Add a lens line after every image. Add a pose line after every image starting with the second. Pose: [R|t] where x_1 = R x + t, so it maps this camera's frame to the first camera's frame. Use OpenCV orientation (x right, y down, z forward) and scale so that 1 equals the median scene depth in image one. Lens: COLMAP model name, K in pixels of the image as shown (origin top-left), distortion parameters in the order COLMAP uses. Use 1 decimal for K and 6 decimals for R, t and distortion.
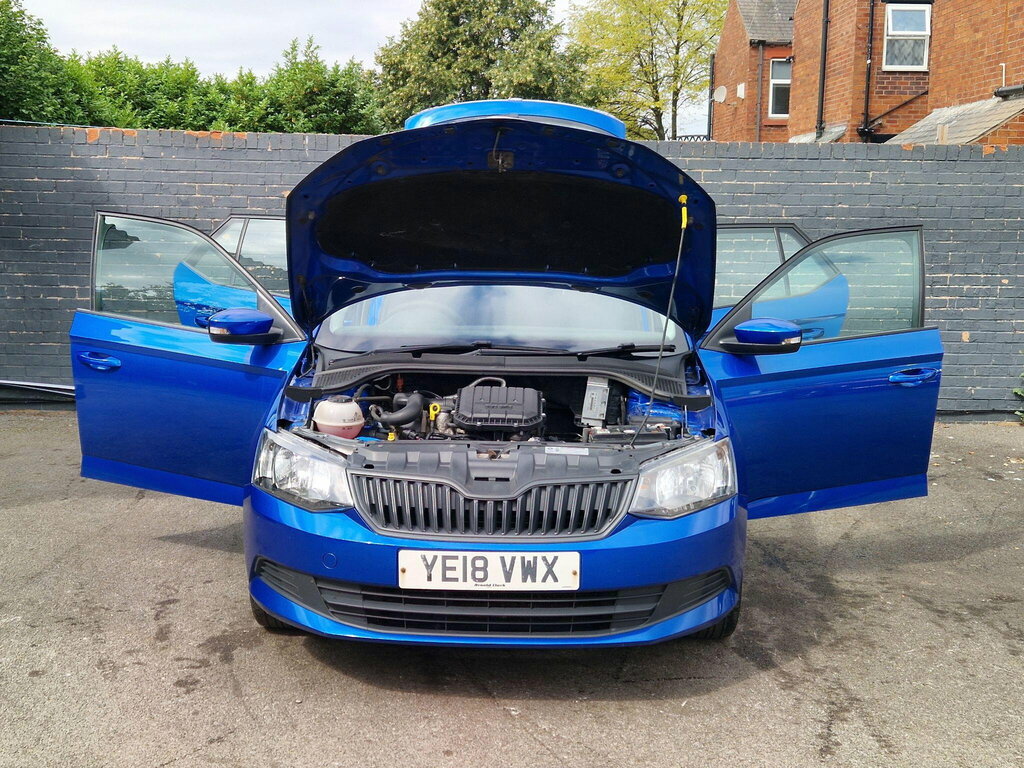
lens RADIAL K [[1297.7, 0, 518.4], [0, 1297.7, 373.5], [0, 0, 1]] dist [0.071513, 0.000000]
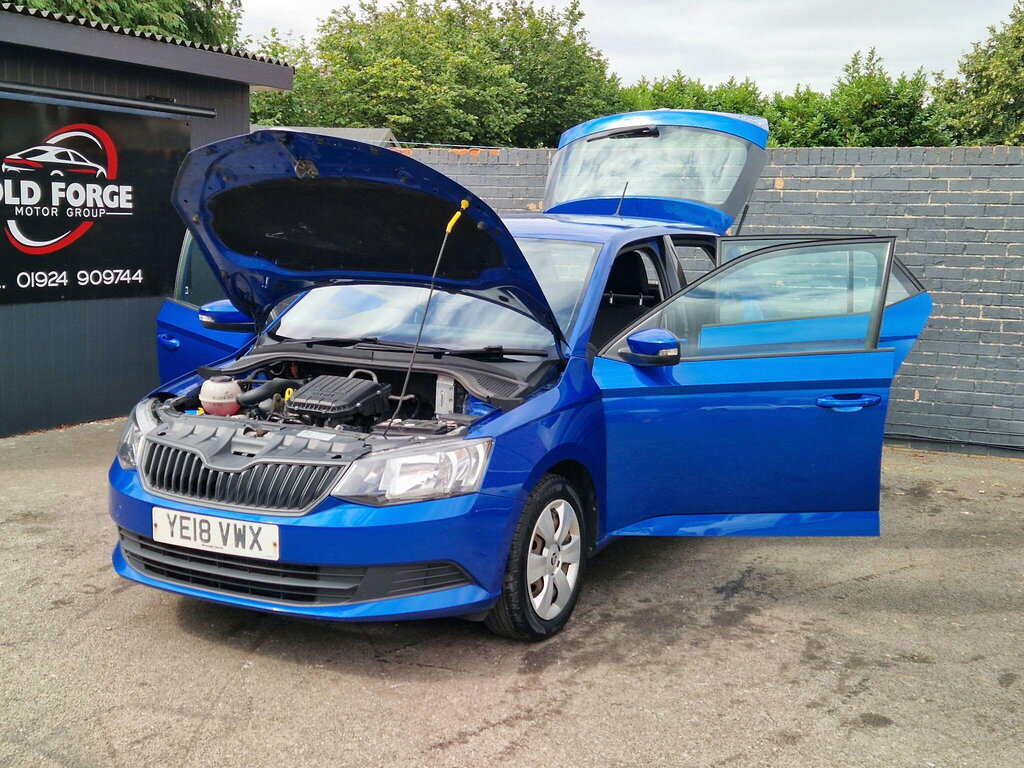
lens RADIAL K [[1297.7, 0, 509.0], [0, 1297.7, 385.4], [0, 0, 1]] dist [0.071513, 0.000000]
pose [[0.885265, 0.063460, -0.460737, 0.633946], [-0.065552, 0.997783, 0.011479, -0.004774], [0.460444, 0.020040, 0.887462, 0.105081]]
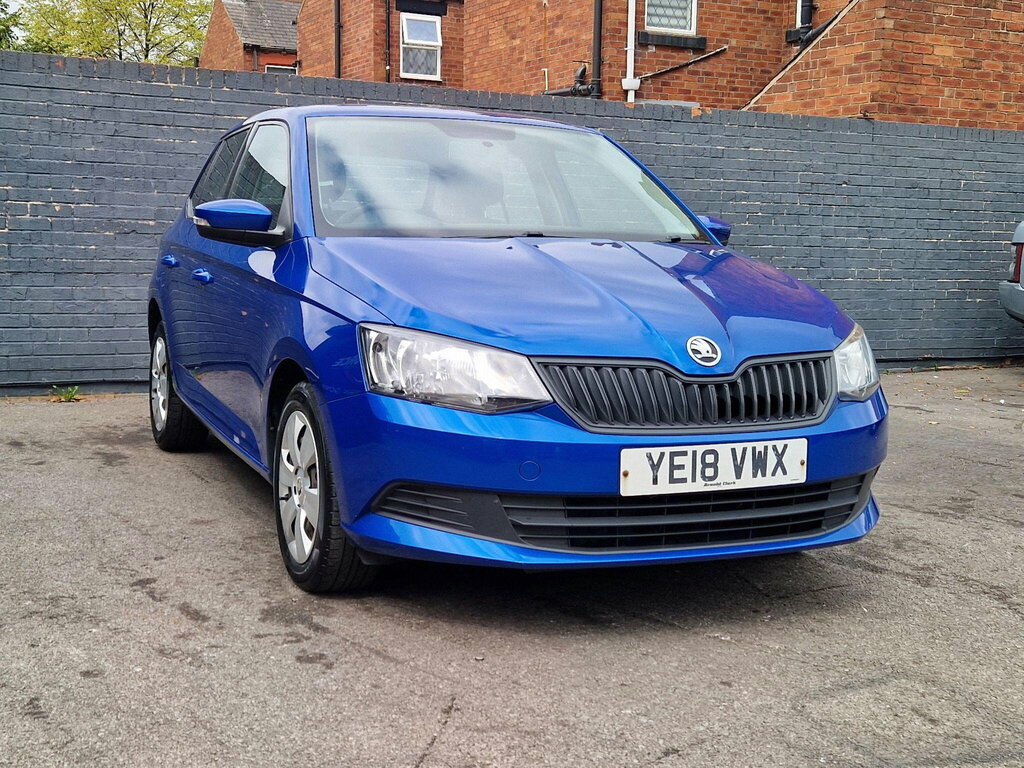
lens RADIAL K [[1297.7, 0, 523.3], [0, 1297.7, 400.6], [0, 0, 1]] dist [0.071513, 0.000000]
pose [[0.911347, -0.049185, 0.408689, -0.424206], [0.048516, 0.998750, 0.012012, 0.082594], [-0.408769, 0.008881, 0.912595, 0.255120]]
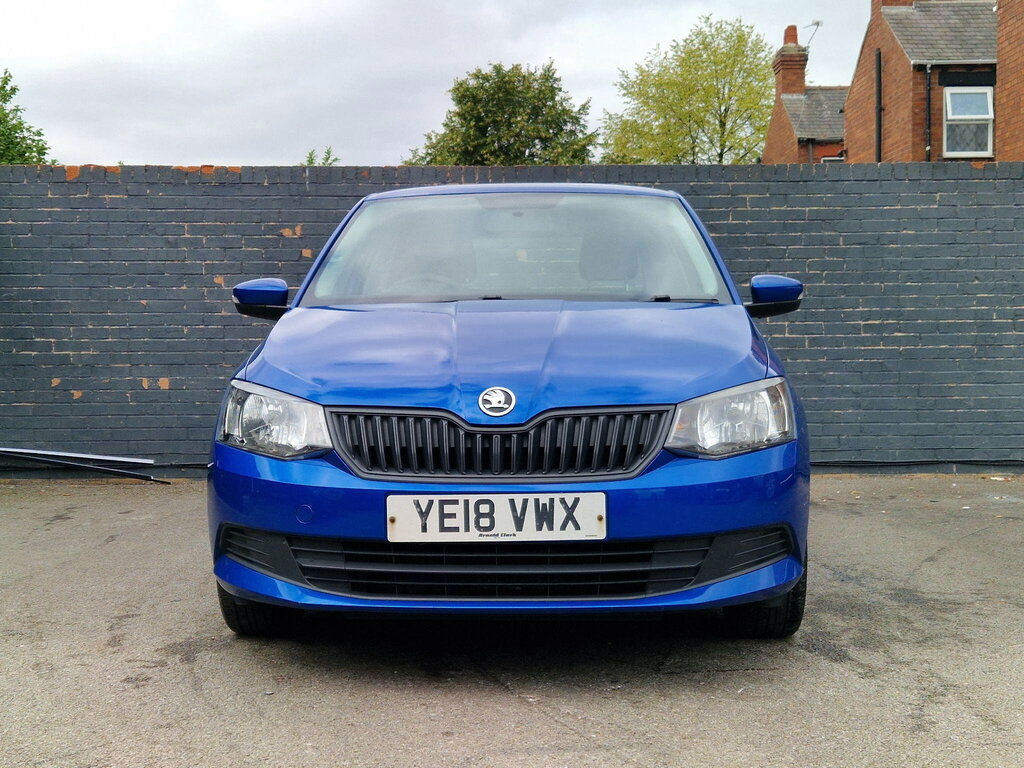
lens RADIAL K [[1404.4, 0, 521.8], [0, 1404.4, 385.6], [0, 0, 1]] dist [0.076789, 0.000000]
pose [[0.999412, -0.023122, -0.025330, 0.016178], [0.020541, 0.994993, -0.097811, 0.138562], [0.027465, 0.097233, 0.994883, 0.093646]]
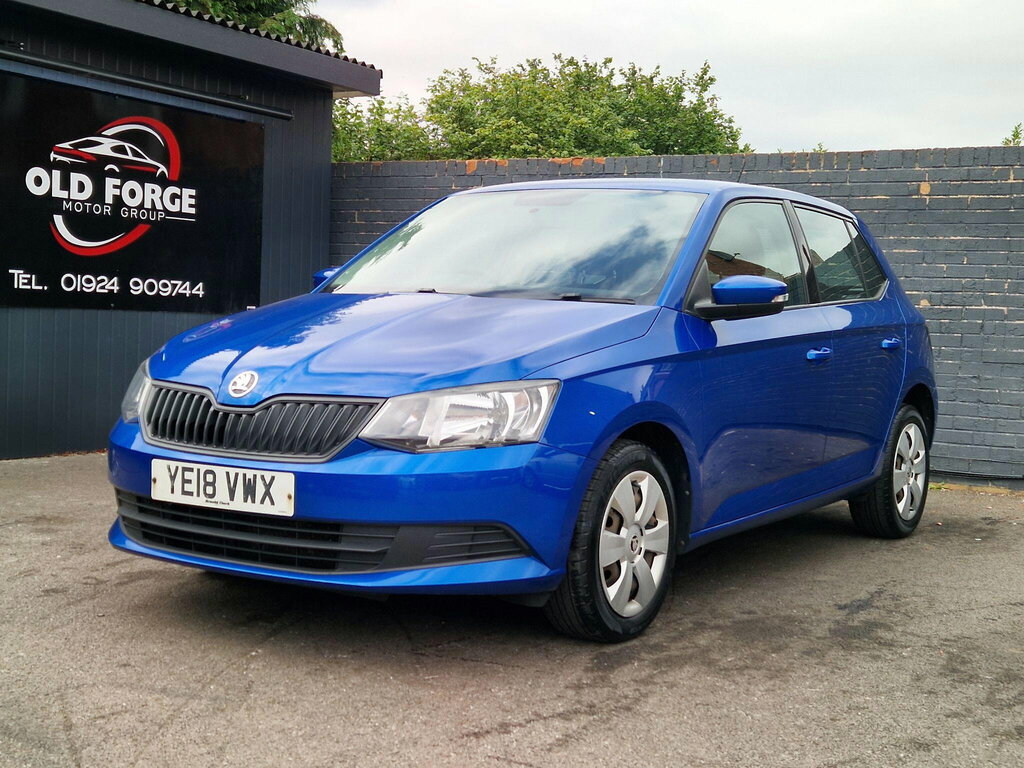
lens RADIAL K [[1404.4, 0, 548.9], [0, 1404.4, 384.5], [0, 0, 1]] dist [0.076789, 0.000000]
pose [[0.854956, 0.042293, -0.516974, 0.620168], [-0.088049, 0.994039, -0.064292, 0.109272], [0.511173, 0.100486, 0.853583, 0.224849]]
